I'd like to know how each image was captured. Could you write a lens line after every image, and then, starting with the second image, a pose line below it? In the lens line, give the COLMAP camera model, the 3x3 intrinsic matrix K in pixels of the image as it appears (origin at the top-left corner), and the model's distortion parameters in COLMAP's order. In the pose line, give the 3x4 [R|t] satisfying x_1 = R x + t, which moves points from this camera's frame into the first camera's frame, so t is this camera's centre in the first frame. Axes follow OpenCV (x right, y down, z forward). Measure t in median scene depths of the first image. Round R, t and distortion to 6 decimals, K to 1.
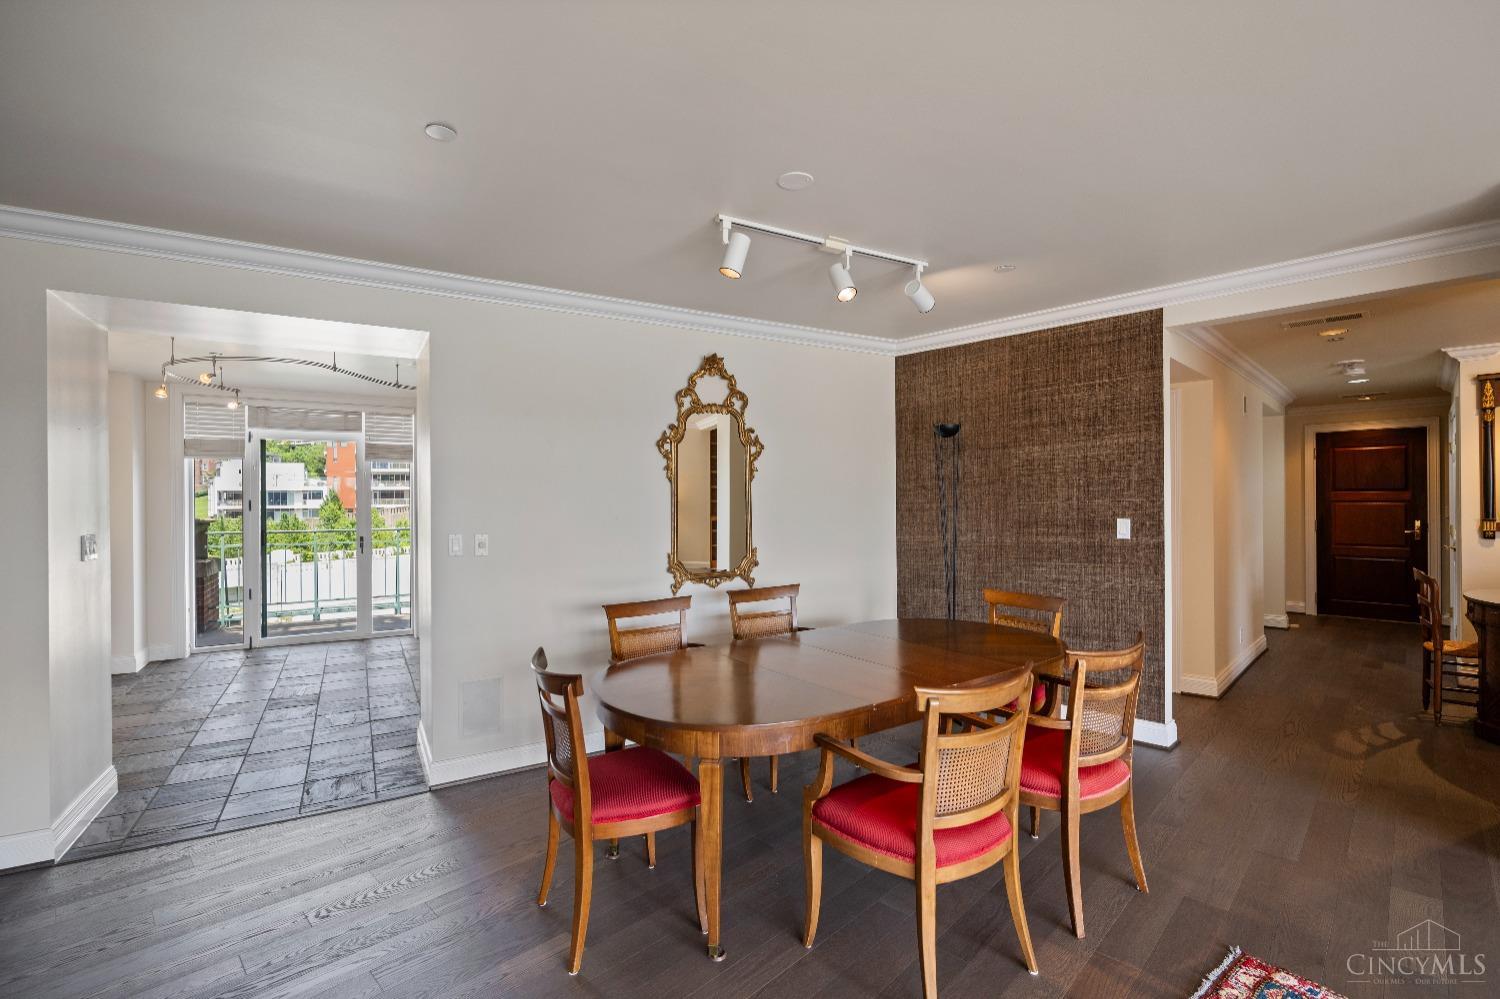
lens RADIAL K [[664.2, 0, 755.7], [0, 664.2, 500.8], [0, 0, 1]] dist [-0.003806, -0.000072]
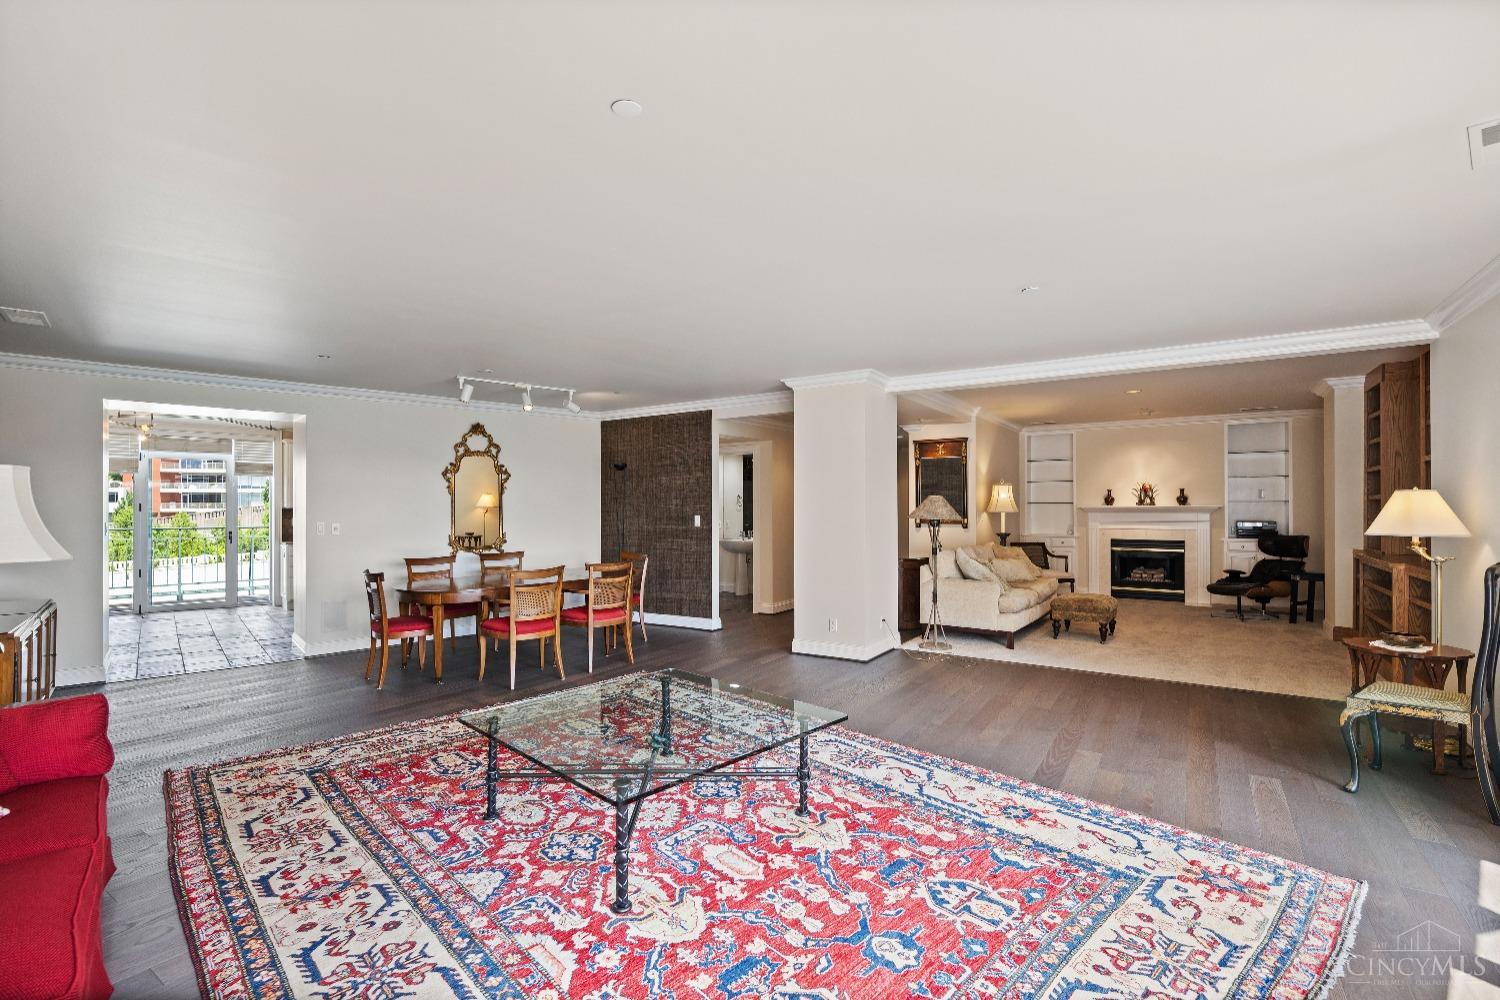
lens RADIAL K [[669.9, 0, 752.0], [0, 669.9, 498.8], [0, 0, 1]] dist [-0.001249, -0.000016]
pose [[0.982120, 0.005688, 0.188169, 0.338634], [-0.003666, 0.999932, -0.011095, -0.001160], [-0.188219, 0.010207, 0.982074, -0.948413]]
